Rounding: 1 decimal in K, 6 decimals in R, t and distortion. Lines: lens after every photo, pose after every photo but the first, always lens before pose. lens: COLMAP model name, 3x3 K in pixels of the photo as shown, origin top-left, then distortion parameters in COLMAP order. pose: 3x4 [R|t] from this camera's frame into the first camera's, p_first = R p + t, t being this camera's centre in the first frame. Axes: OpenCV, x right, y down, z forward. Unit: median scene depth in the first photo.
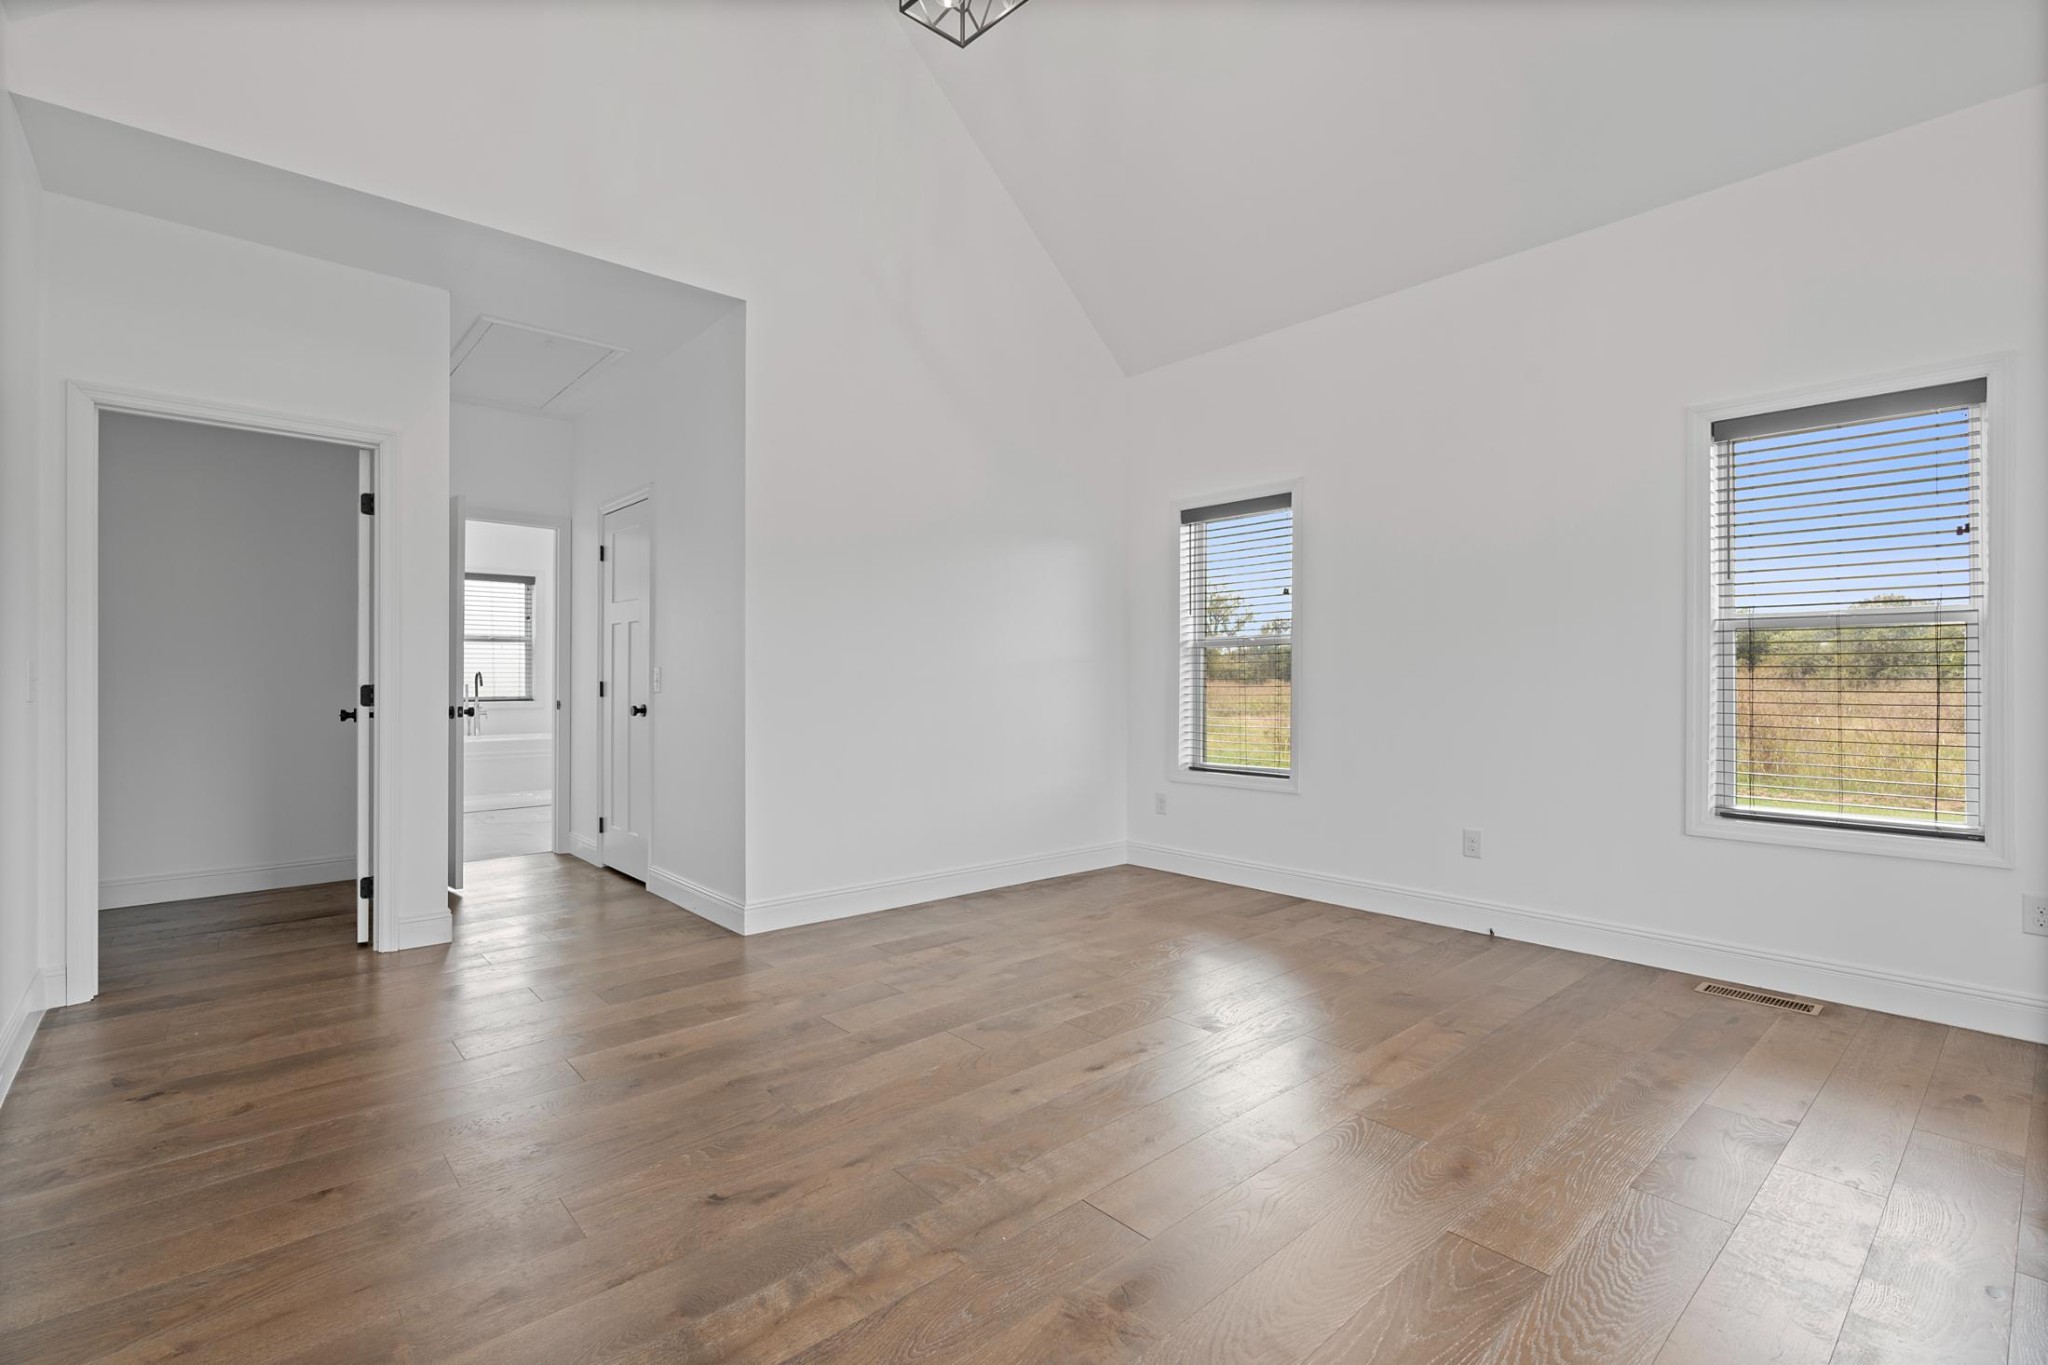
lens RADIAL K [[925.2, 0, 1032.3], [0, 925.2, 680.0], [0, 0, 1]] dist [-0.009653, 0.000158]
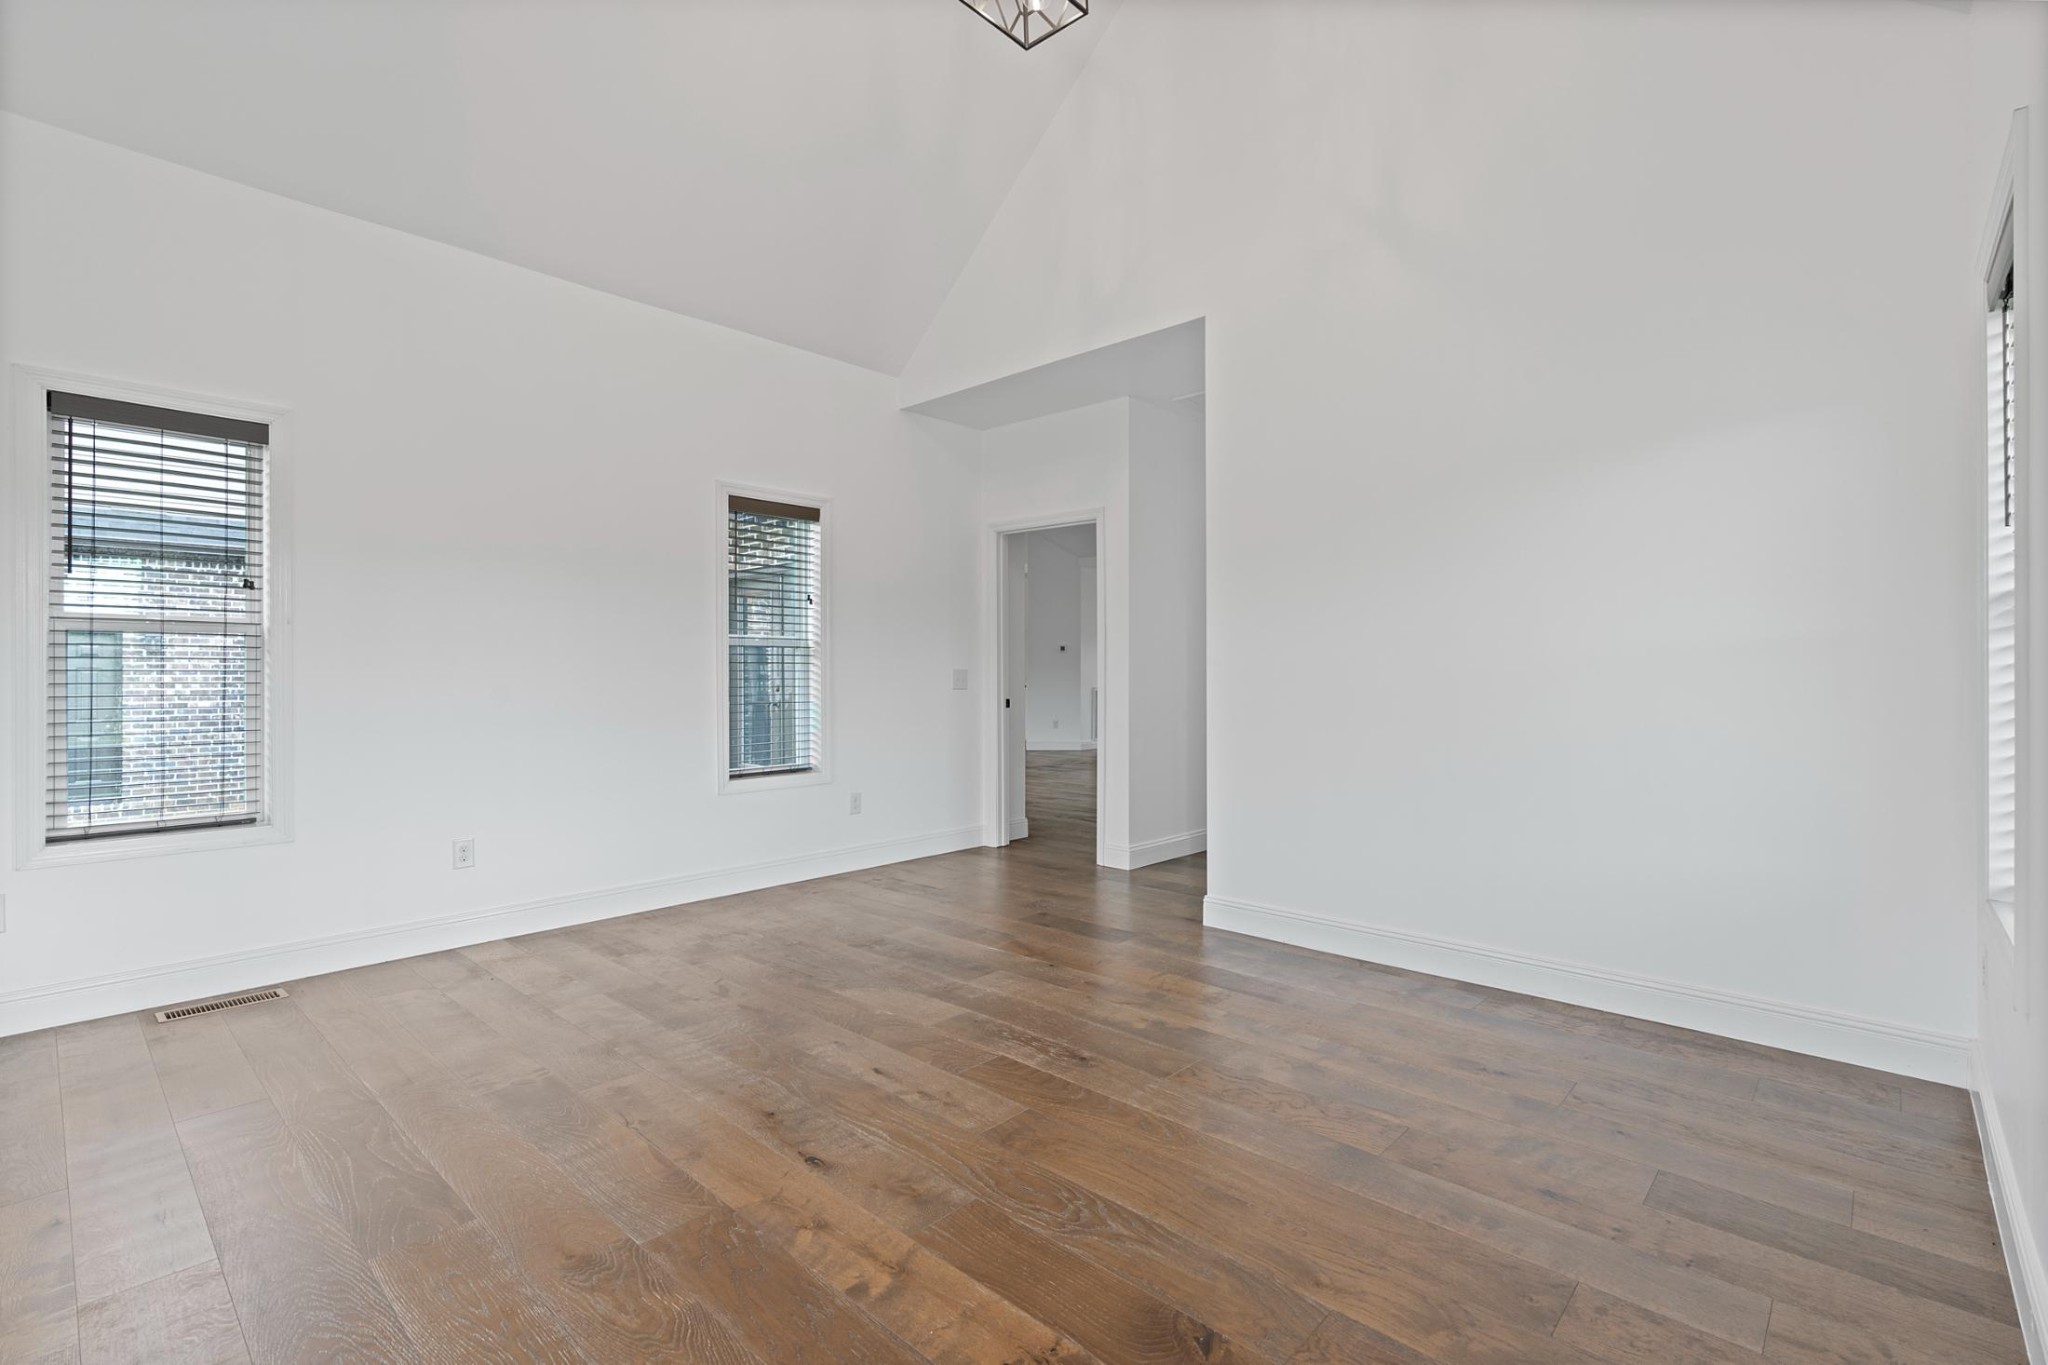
lens RADIAL K [[925.2, 0, 1032.3], [0, 925.2, 680.0], [0, 0, 1]] dist [-0.009653, 0.000158]
pose [[0.098484, 0.004901, -0.995127, 0.731382], [-0.000304, 0.999988, 0.004895, -0.006601], [0.995139, -0.000180, 0.098484, 0.721936]]
